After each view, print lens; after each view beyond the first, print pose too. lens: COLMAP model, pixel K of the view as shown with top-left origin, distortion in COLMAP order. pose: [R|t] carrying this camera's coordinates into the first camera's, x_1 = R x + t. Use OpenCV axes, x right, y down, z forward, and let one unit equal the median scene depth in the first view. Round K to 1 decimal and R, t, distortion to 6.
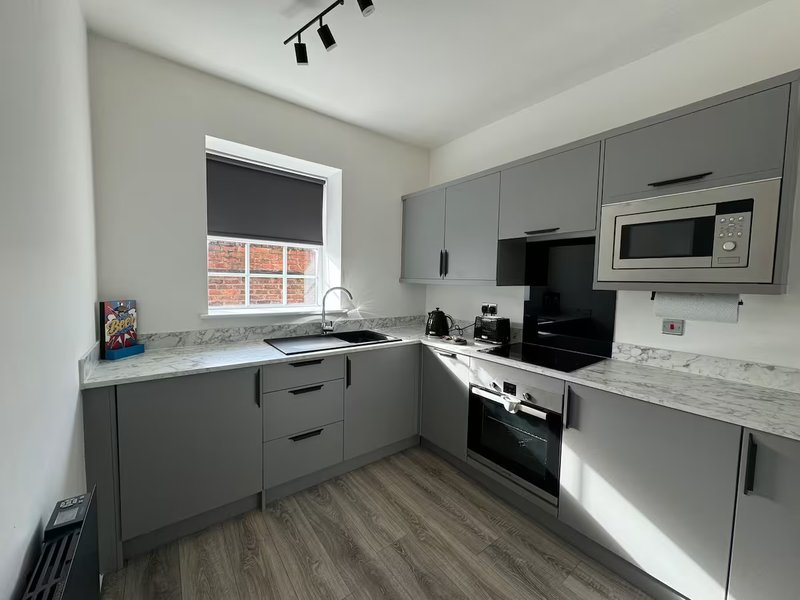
lens RADIAL K [[315.9, 0, 399.0], [0, 315.9, 298.4], [0, 0, 1]] dist [-0.004980, 0.000551]
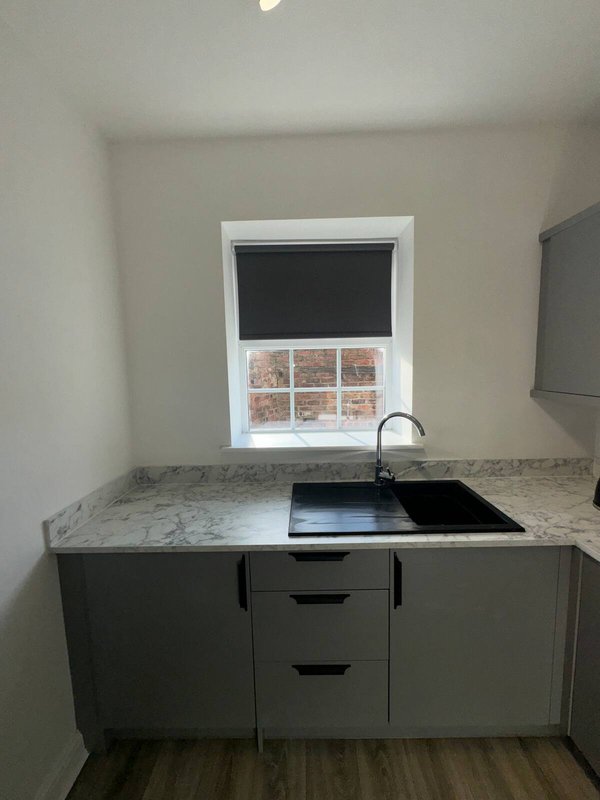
lens RADIAL K [[315.9, 0, 300.4], [0, 315.9, 397.6], [0, 0, 1]] dist [-0.004980, 0.000551]
pose [[0.783914, 0.022681, -0.620455, 0.044101], [0.003899, 0.999133, 0.041450, -0.120679], [0.620857, -0.034912, 0.783146, 0.532264]]
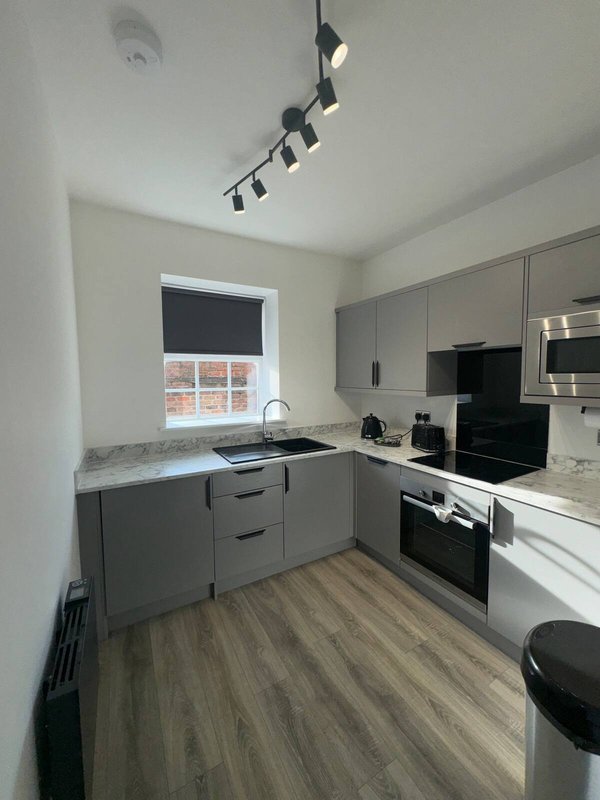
lens RADIAL K [[315.9, 0, 299.8], [0, 315.9, 396.9], [0, 0, 1]] dist [-0.004980, 0.000551]
pose [[0.990909, -0.021588, -0.132791, 0.041511], [0.022022, 0.999756, 0.001798, -0.058424], [0.132719, -0.004706, 0.991142, -0.093084]]
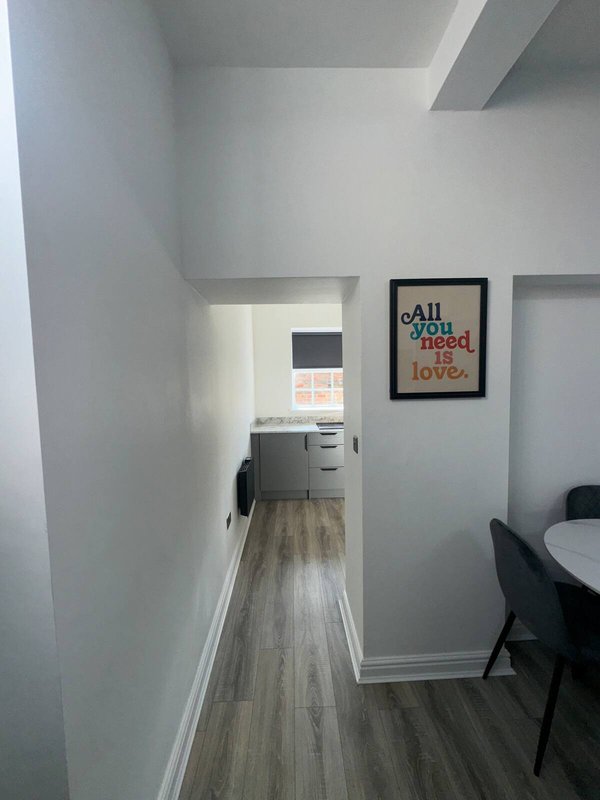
lens RADIAL K [[315.9, 0, 304.8], [0, 315.9, 397.7], [0, 0, 1]] dist [-0.004980, 0.000551]
pose [[0.818734, -0.000311, -0.574173, 0.783921], [0.000587, 1.000000, 0.000295, -0.034763], [0.574173, -0.000579, 0.818734, -0.798749]]
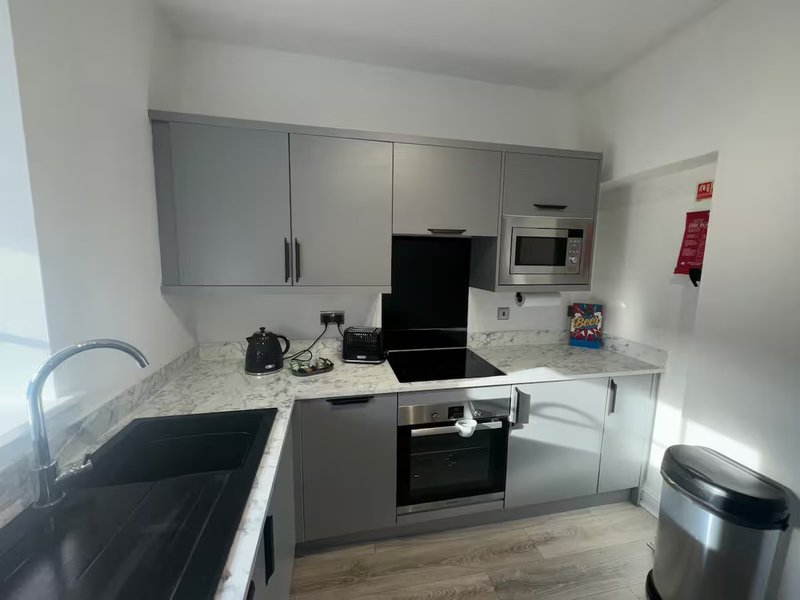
lens RADIAL K [[315.9, 0, 399.6], [0, 315.9, 298.8], [0, 0, 1]] dist [-0.004980, 0.000551]
pose [[0.433019, -0.128642, 0.892158, -0.452246], [0.048393, 0.991654, 0.119500, -0.138012], [-0.900085, -0.008571, 0.435630, 0.746797]]
